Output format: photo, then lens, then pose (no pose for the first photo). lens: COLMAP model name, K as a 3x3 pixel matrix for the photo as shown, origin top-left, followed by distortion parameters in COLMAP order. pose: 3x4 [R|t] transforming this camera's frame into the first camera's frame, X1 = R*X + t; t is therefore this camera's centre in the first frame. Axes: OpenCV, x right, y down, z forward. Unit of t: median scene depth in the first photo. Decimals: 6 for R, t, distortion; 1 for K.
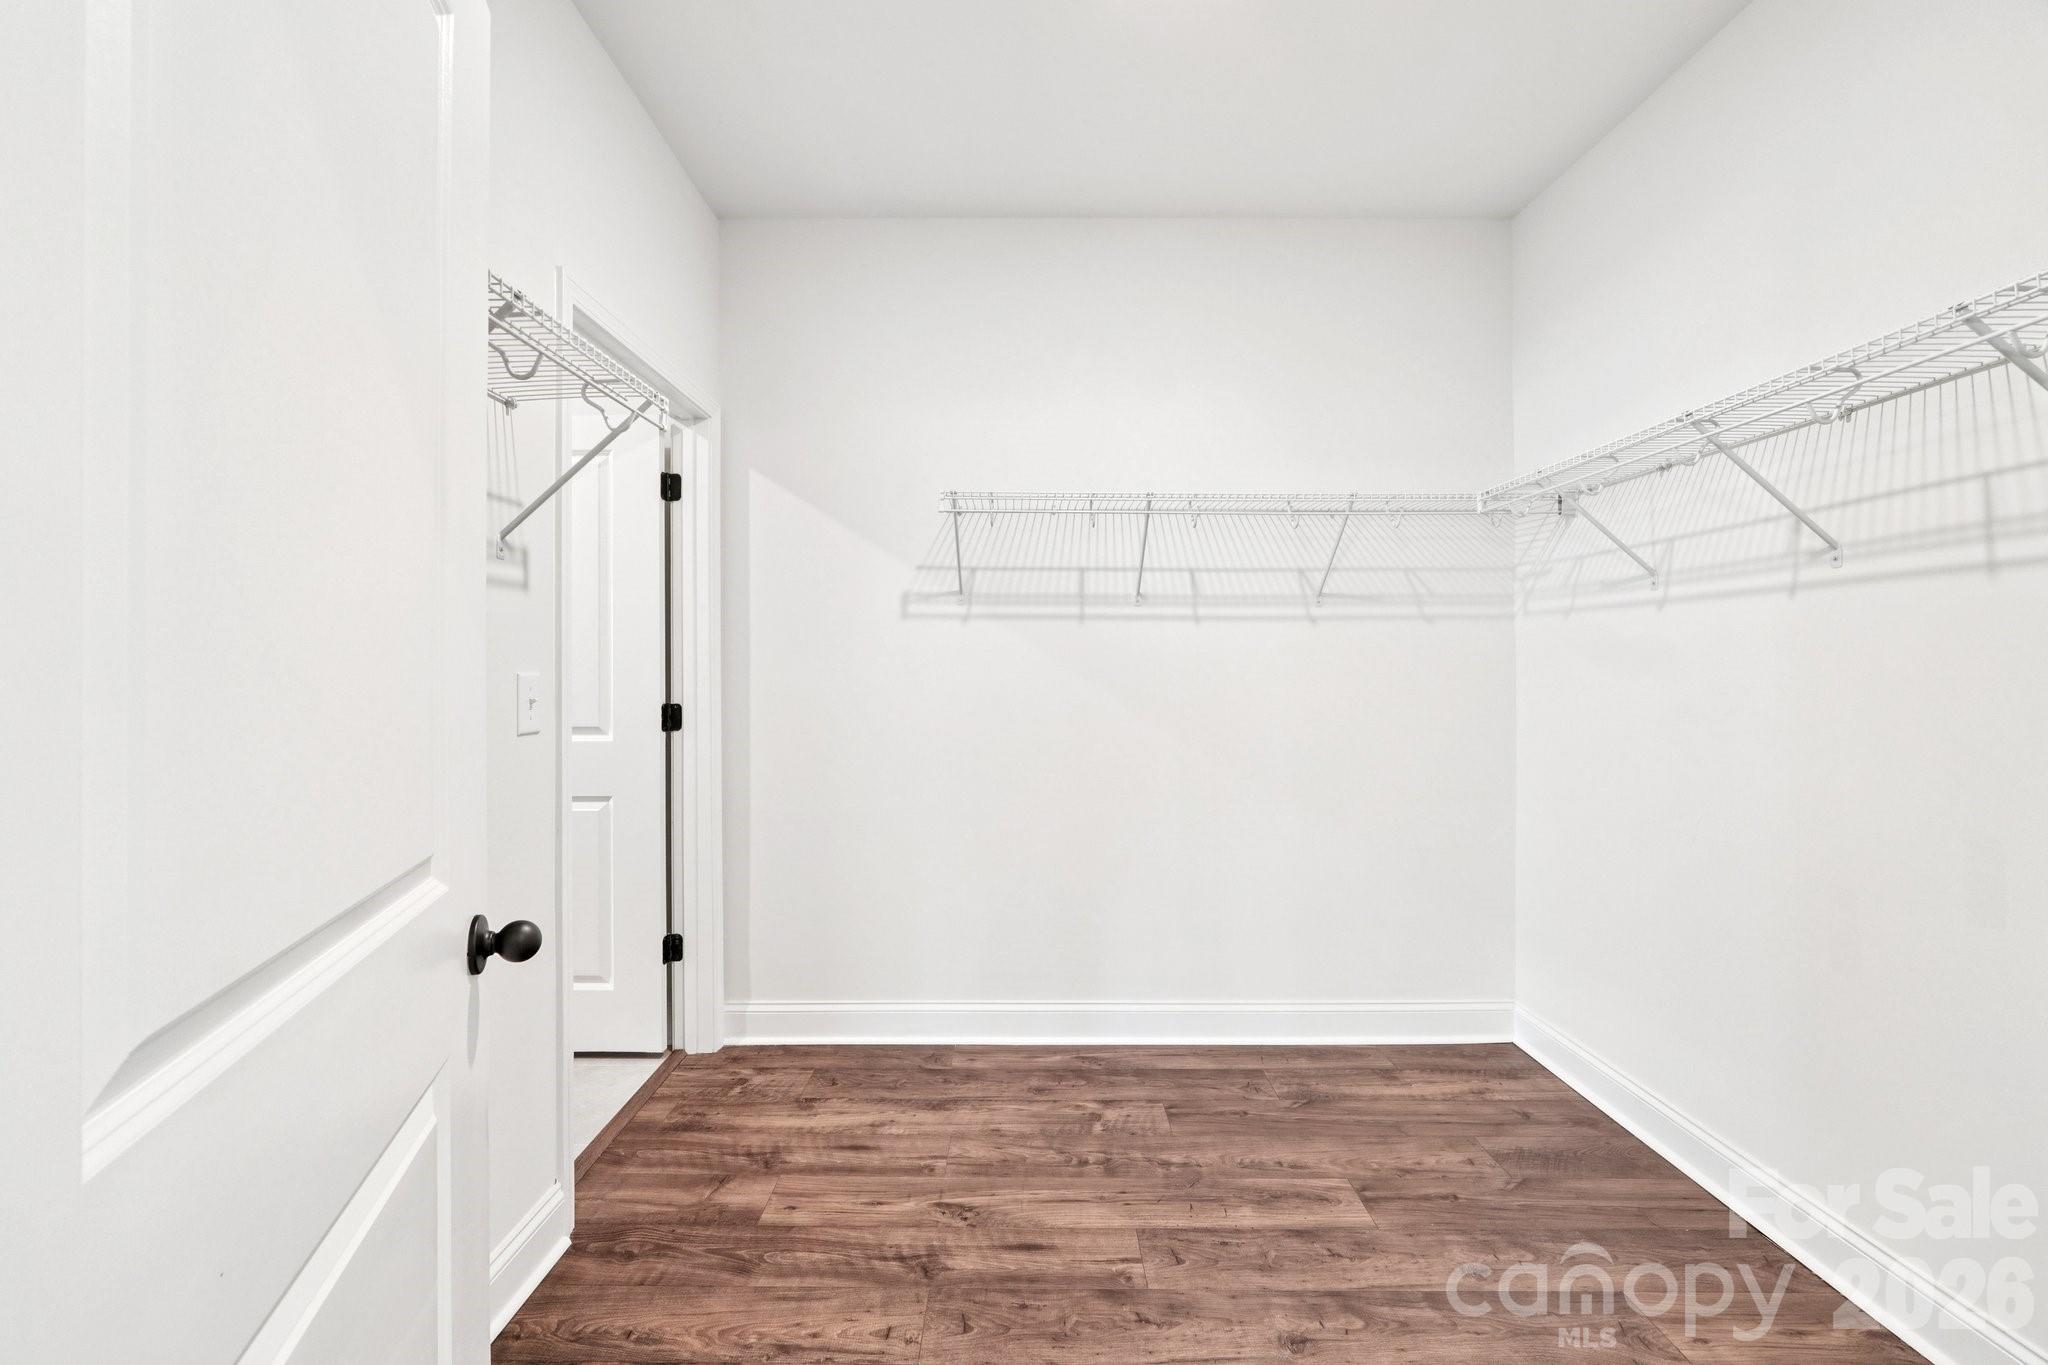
lens RADIAL K [[862.0, 0, 1016.9], [0, 862.0, 668.4], [0, 0, 1]] dist [-0.015391, 0.004941]
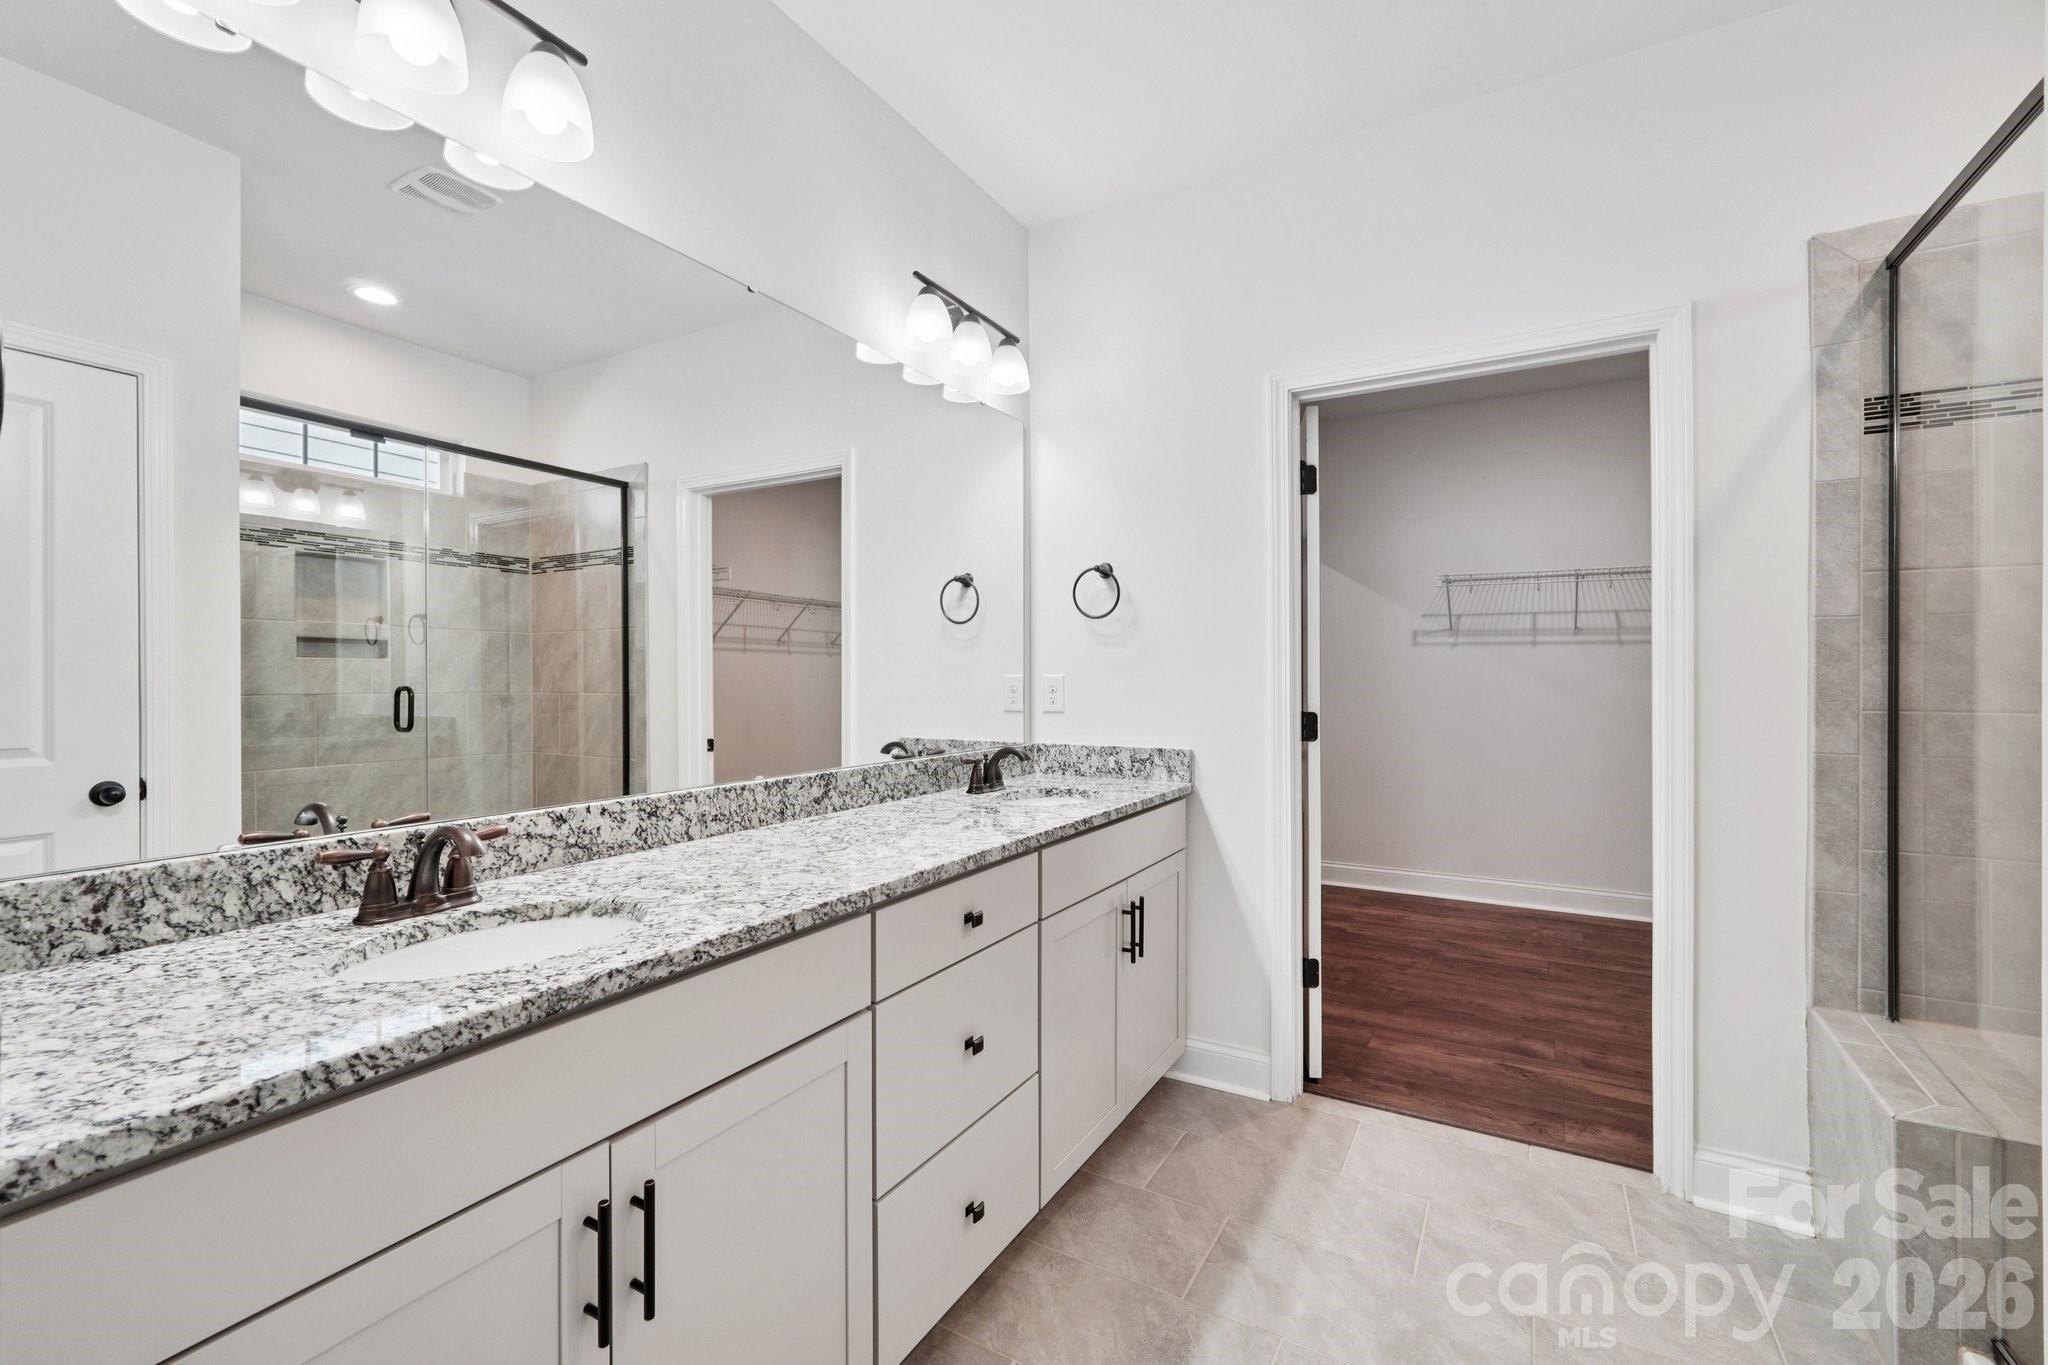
lens RADIAL K [[862.0, 0, 1029.7], [0, 862.0, 679.9], [0, 0, 1]] dist [-0.015391, 0.004941]
pose [[0.866172, 0.001440, -0.499744, 0.087716], [0.001856, 0.999980, 0.006097, -0.003503], [0.499742, -0.006209, 0.866152, -1.256883]]
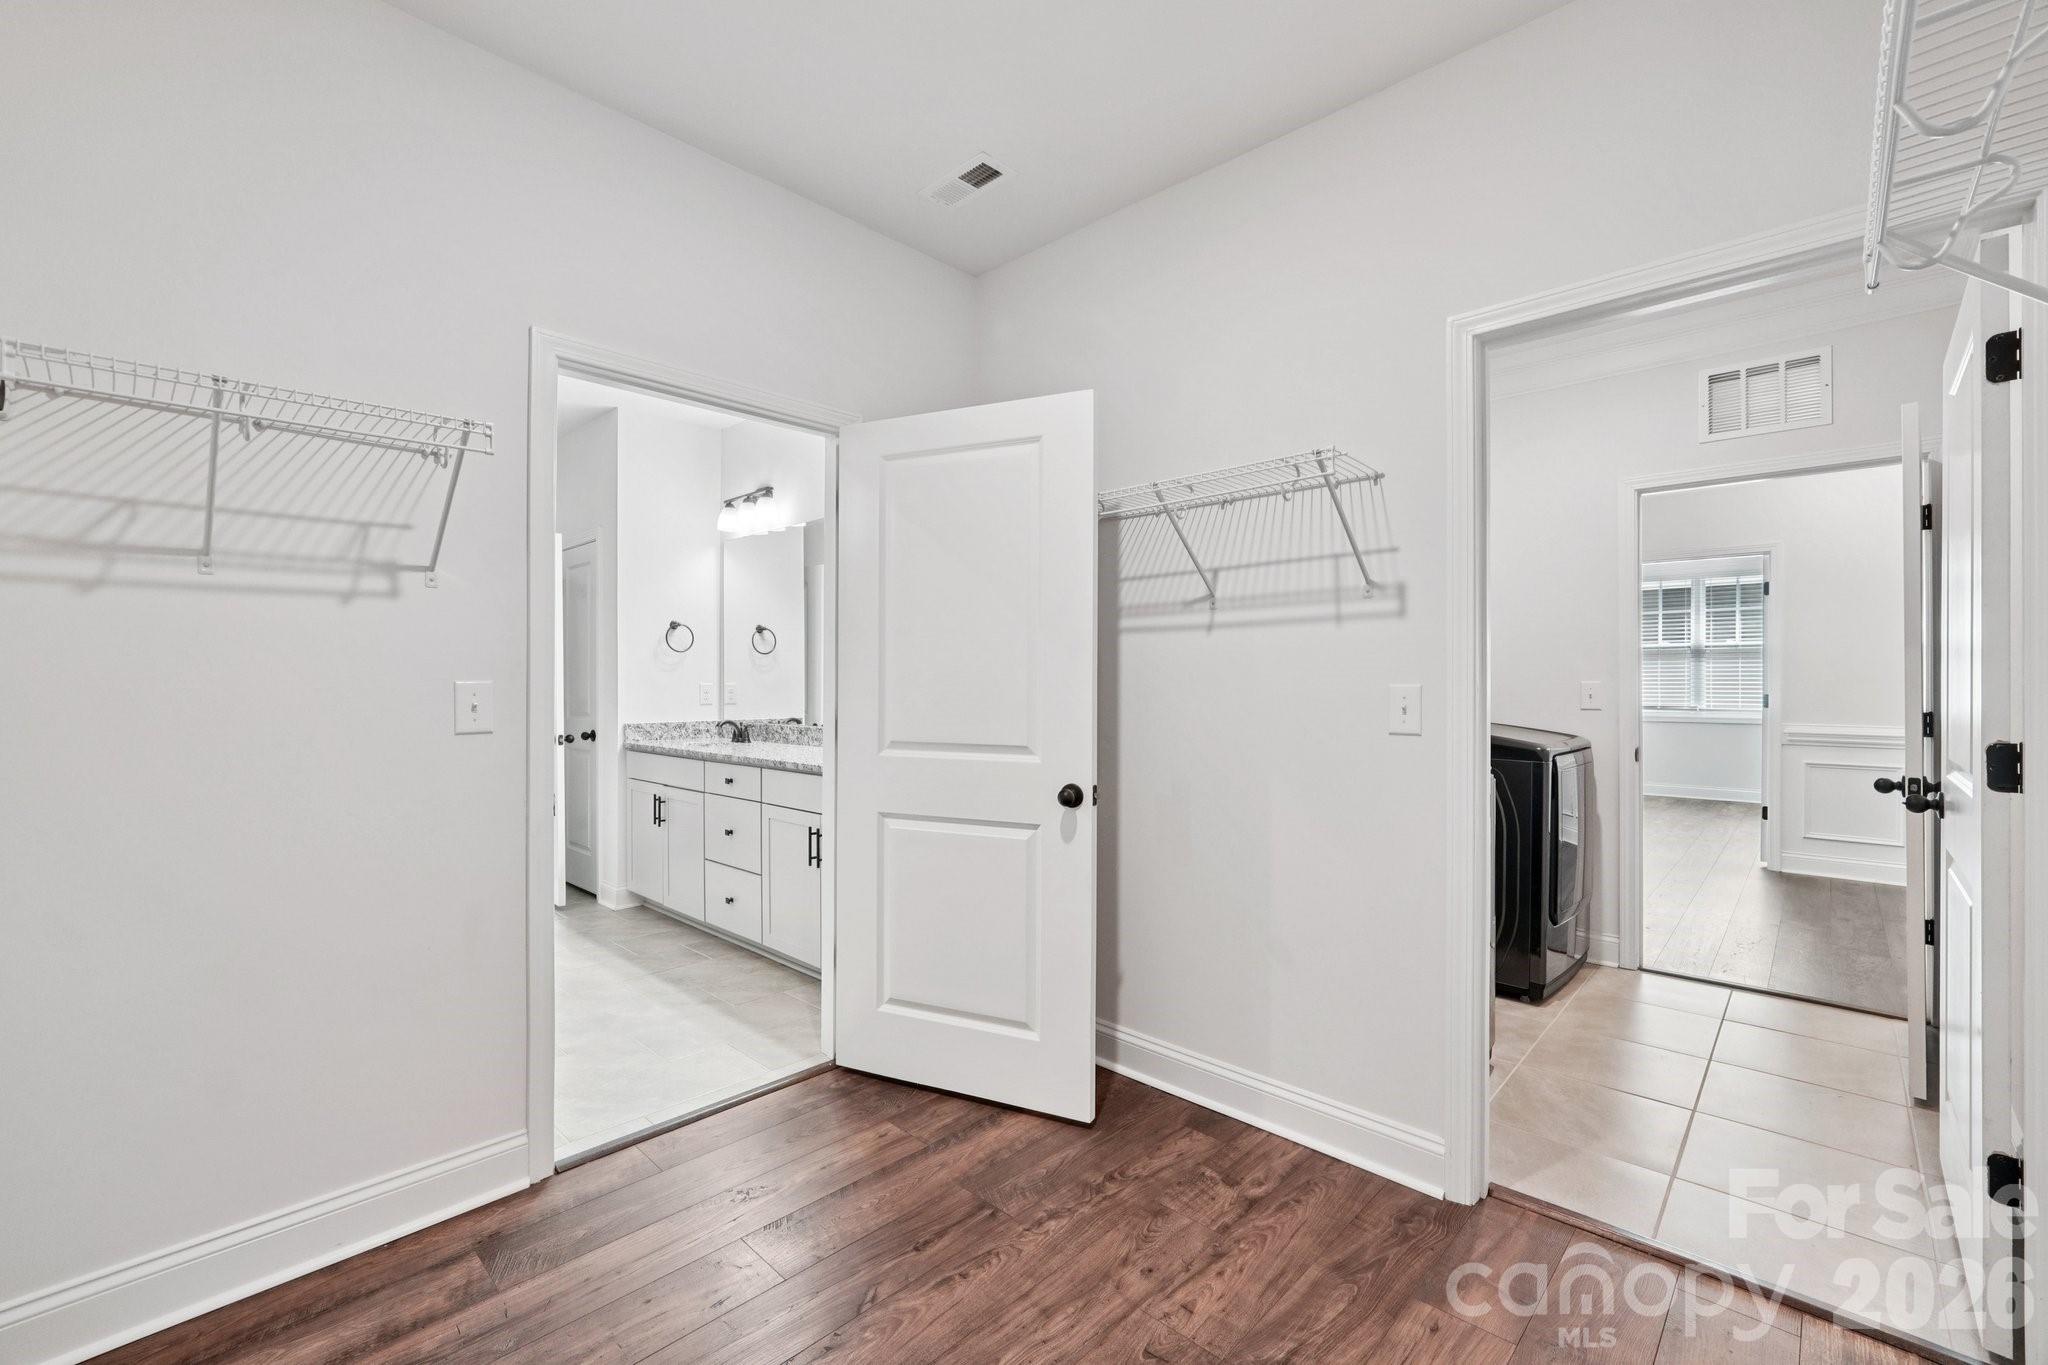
lens RADIAL K [[862.0, 0, 1021.0], [0, 862.0, 680.6], [0, 0, 1]] dist [-0.015391, 0.004941]
pose [[-0.689380, 0.006321, -0.724373, 0.621120], [0.008699, 0.999962, 0.000447, -0.004886], [0.724348, -0.005993, -0.689409, 1.304412]]
